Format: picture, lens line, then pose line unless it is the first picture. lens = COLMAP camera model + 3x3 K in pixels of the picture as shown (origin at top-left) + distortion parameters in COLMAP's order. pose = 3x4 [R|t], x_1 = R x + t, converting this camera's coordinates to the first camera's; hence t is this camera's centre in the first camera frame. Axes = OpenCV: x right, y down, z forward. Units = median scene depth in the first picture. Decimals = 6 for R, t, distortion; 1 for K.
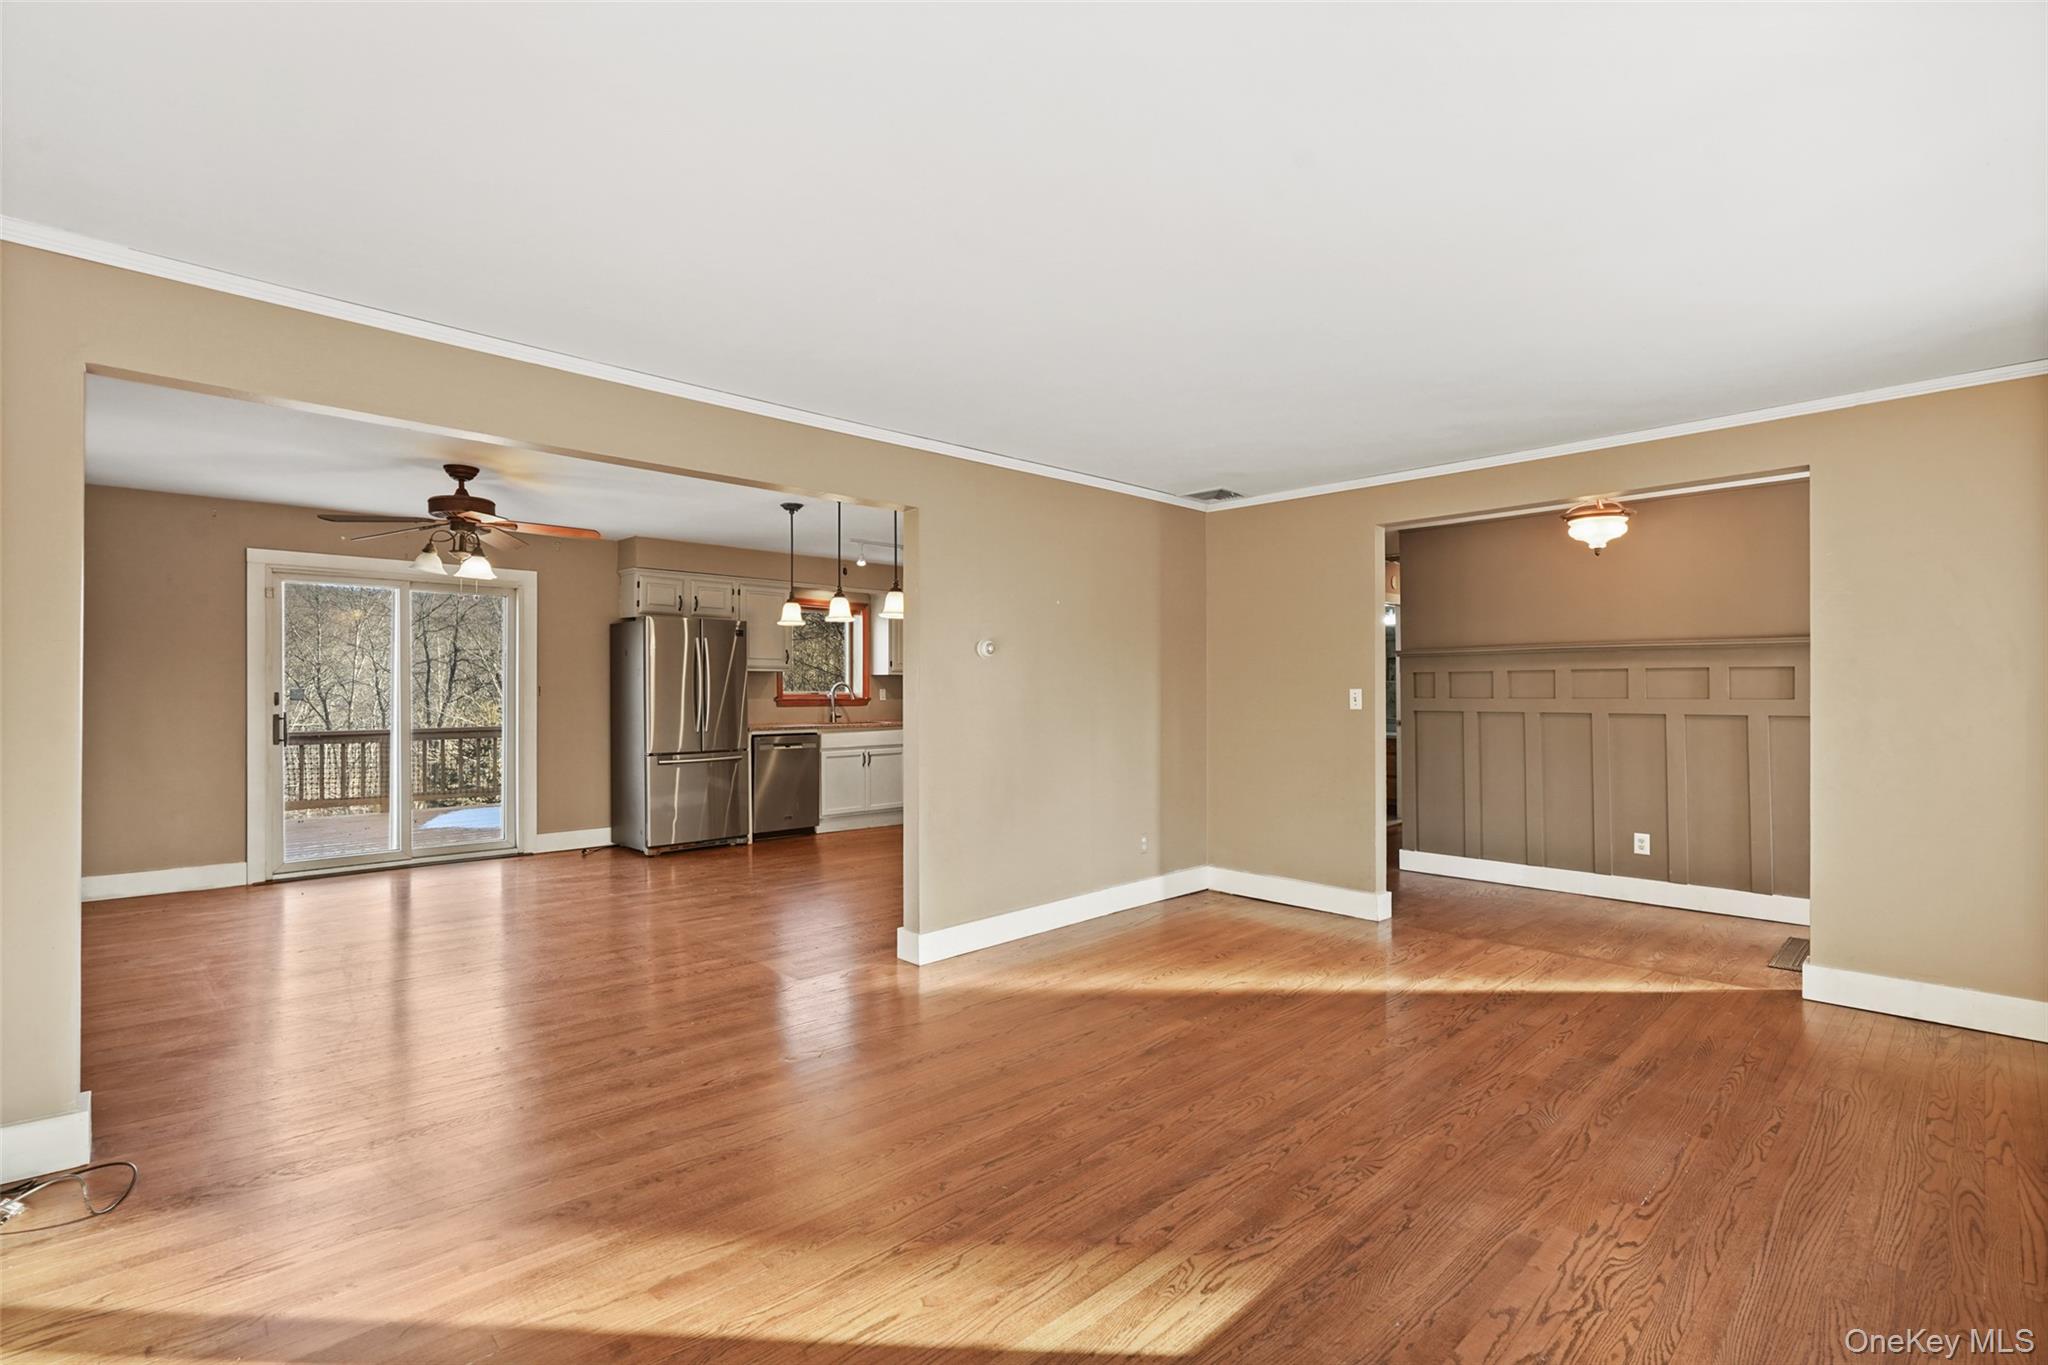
lens RADIAL K [[914.7, 0, 1024.0], [0, 914.7, 682.5], [0, 0, 1]] dist [0.013693, 0.000018]
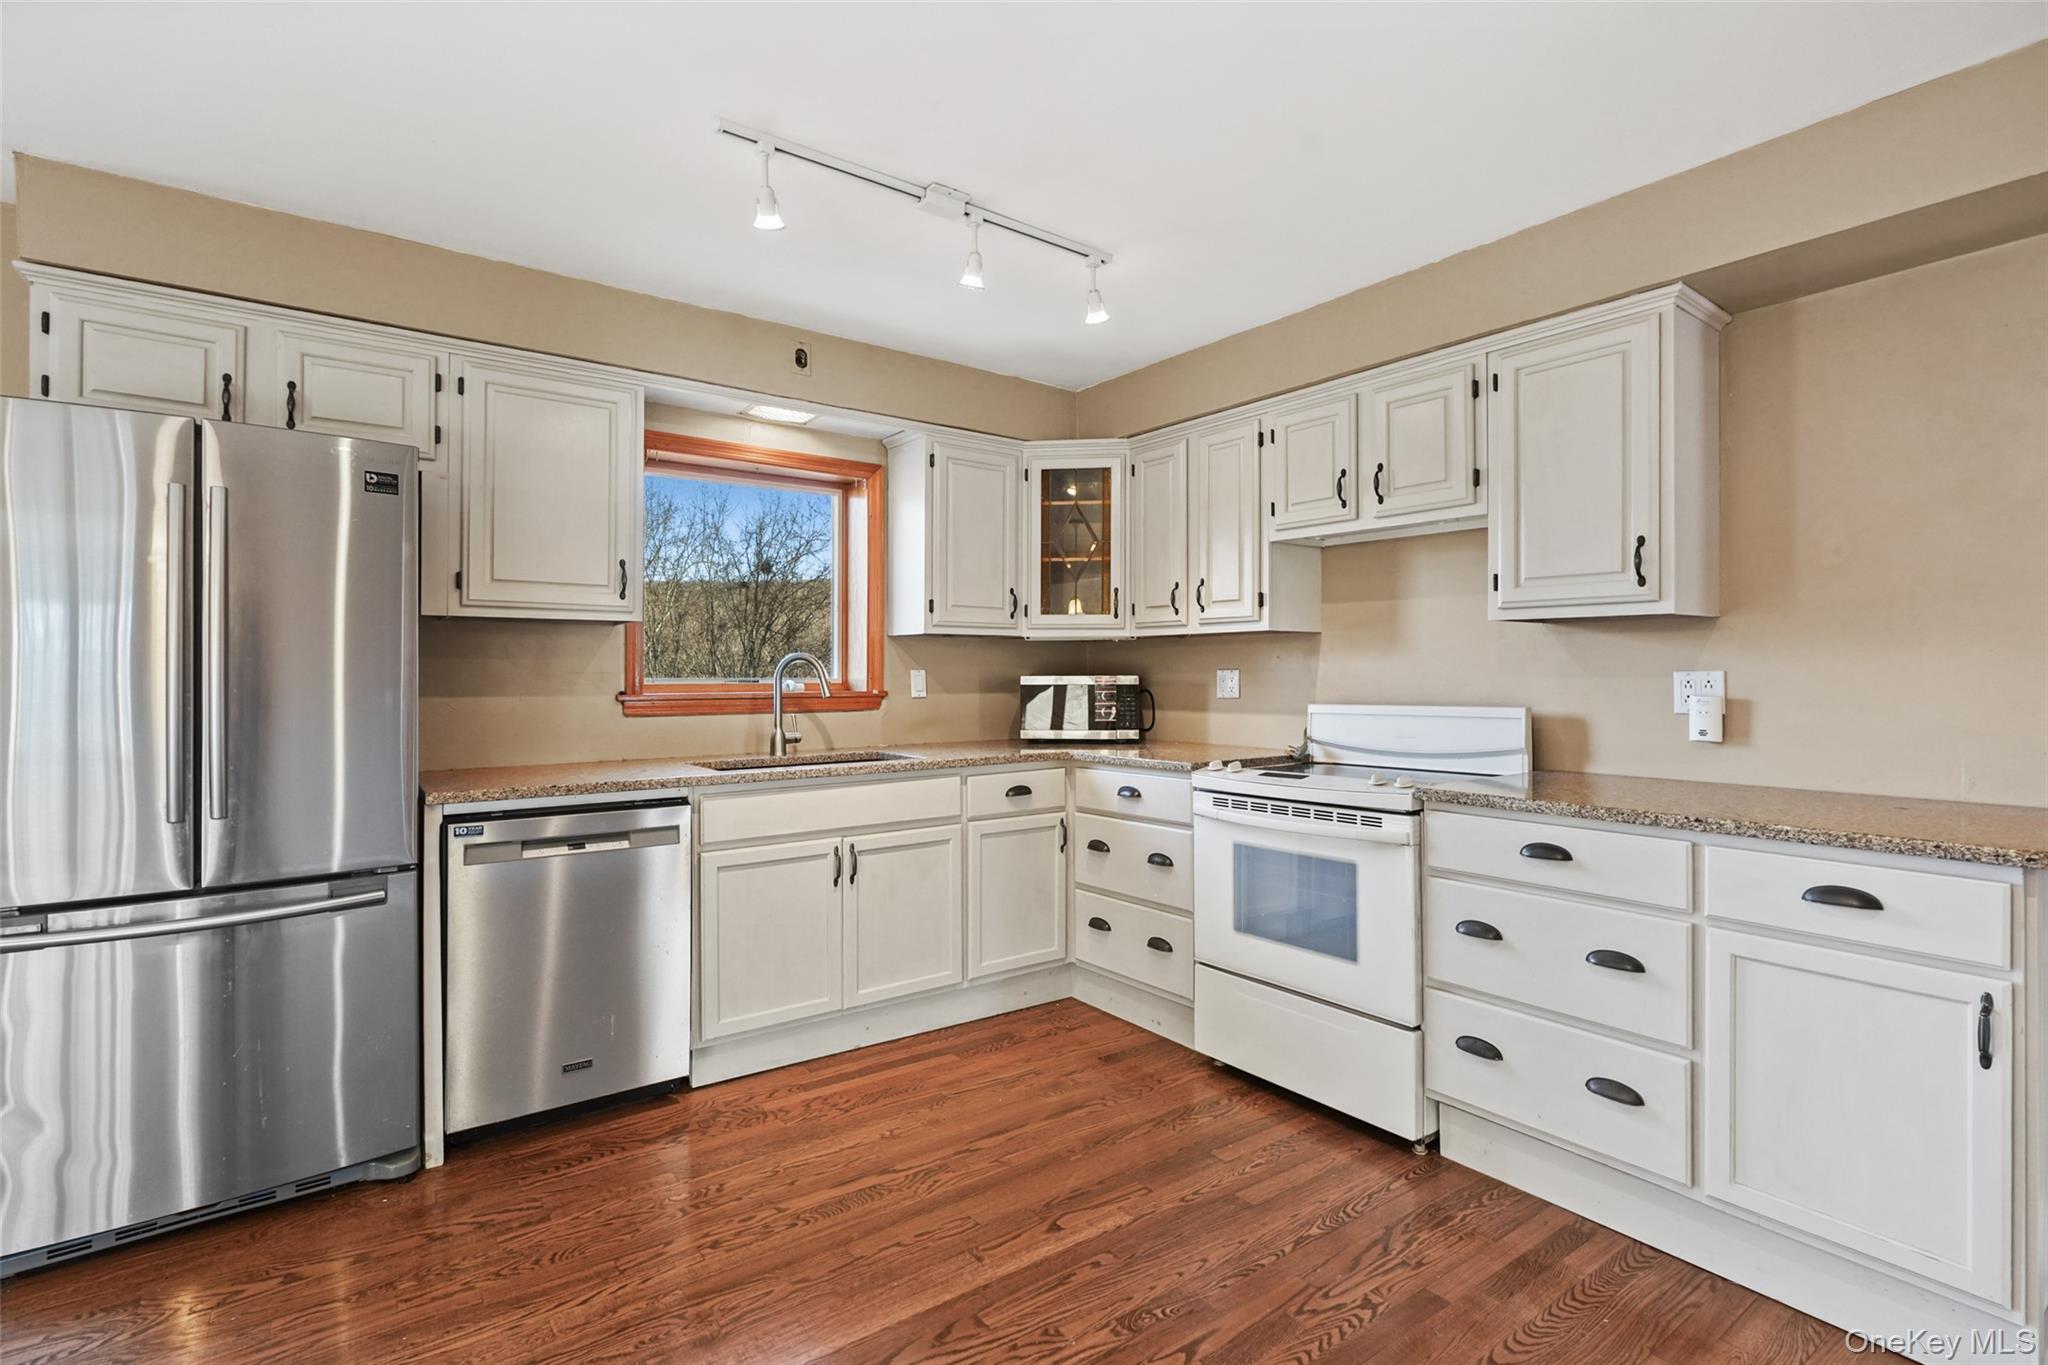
lens RADIAL K [[957.1, 0, 1030.0], [0, 957.1, 661.2], [0, 0, 1]] dist [-0.002565, 0.000015]
pose [[0.990999, -0.007369, -0.133665, -0.073644], [0.006298, 0.999945, -0.008436, 0.012006], [0.133720, 0.007518, 0.990991, 0.930016]]
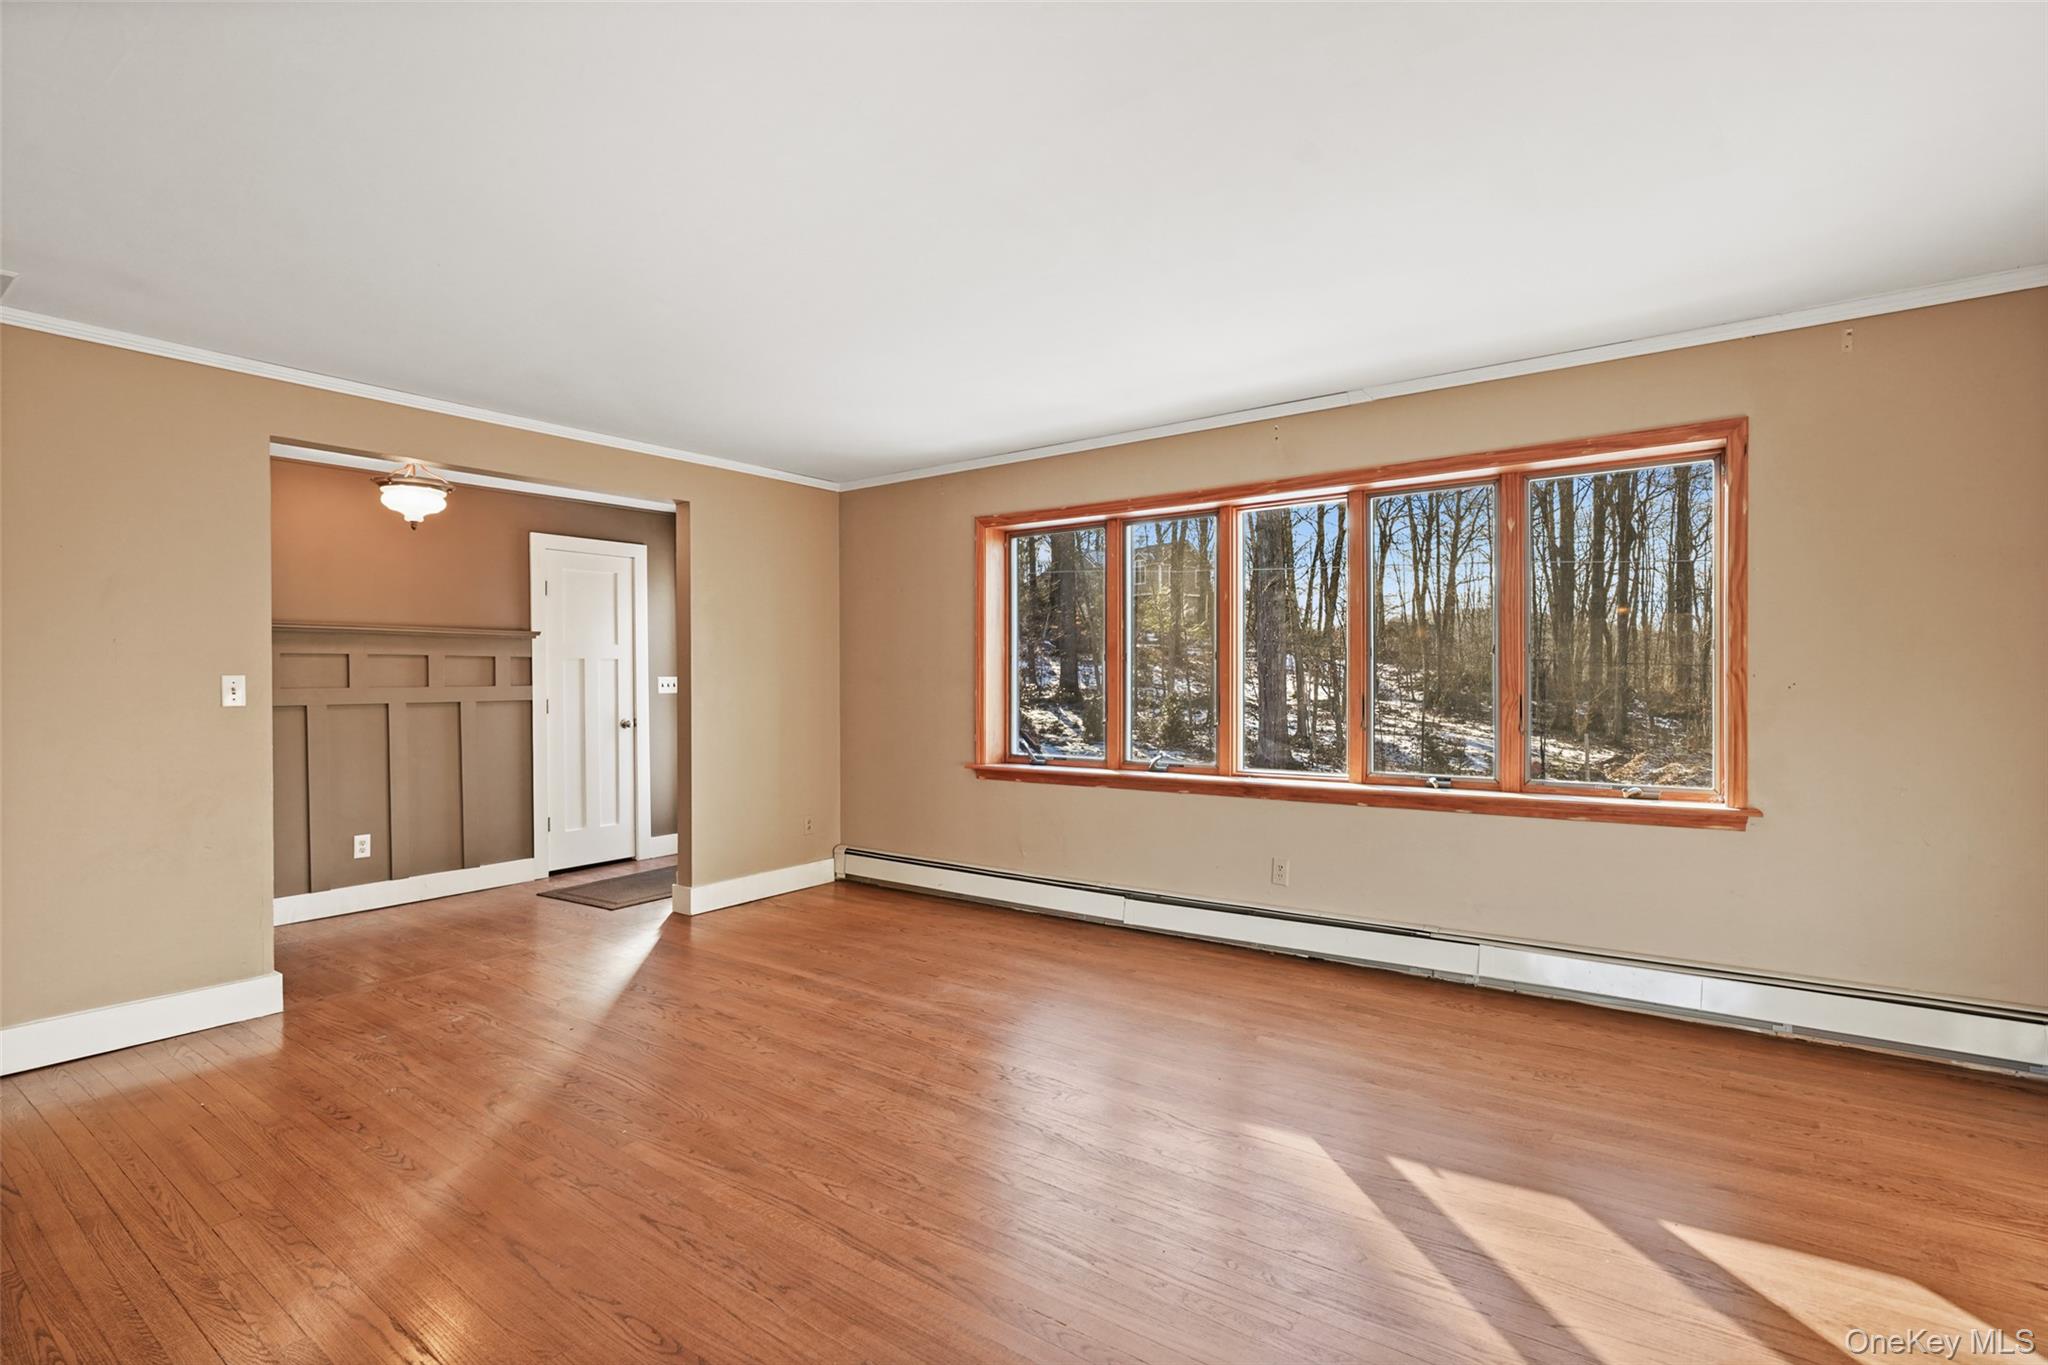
lens RADIAL K [[951.4, 0, 1014.9], [0, 951.4, 693.6], [0, 0, 1]] dist [0.000934, 0.001315]
pose [[-0.159115, -0.013132, 0.987173, -0.363195], [-0.007751, 0.999897, 0.012052, 0.007193], [-0.987230, -0.005734, -0.159201, 0.511883]]
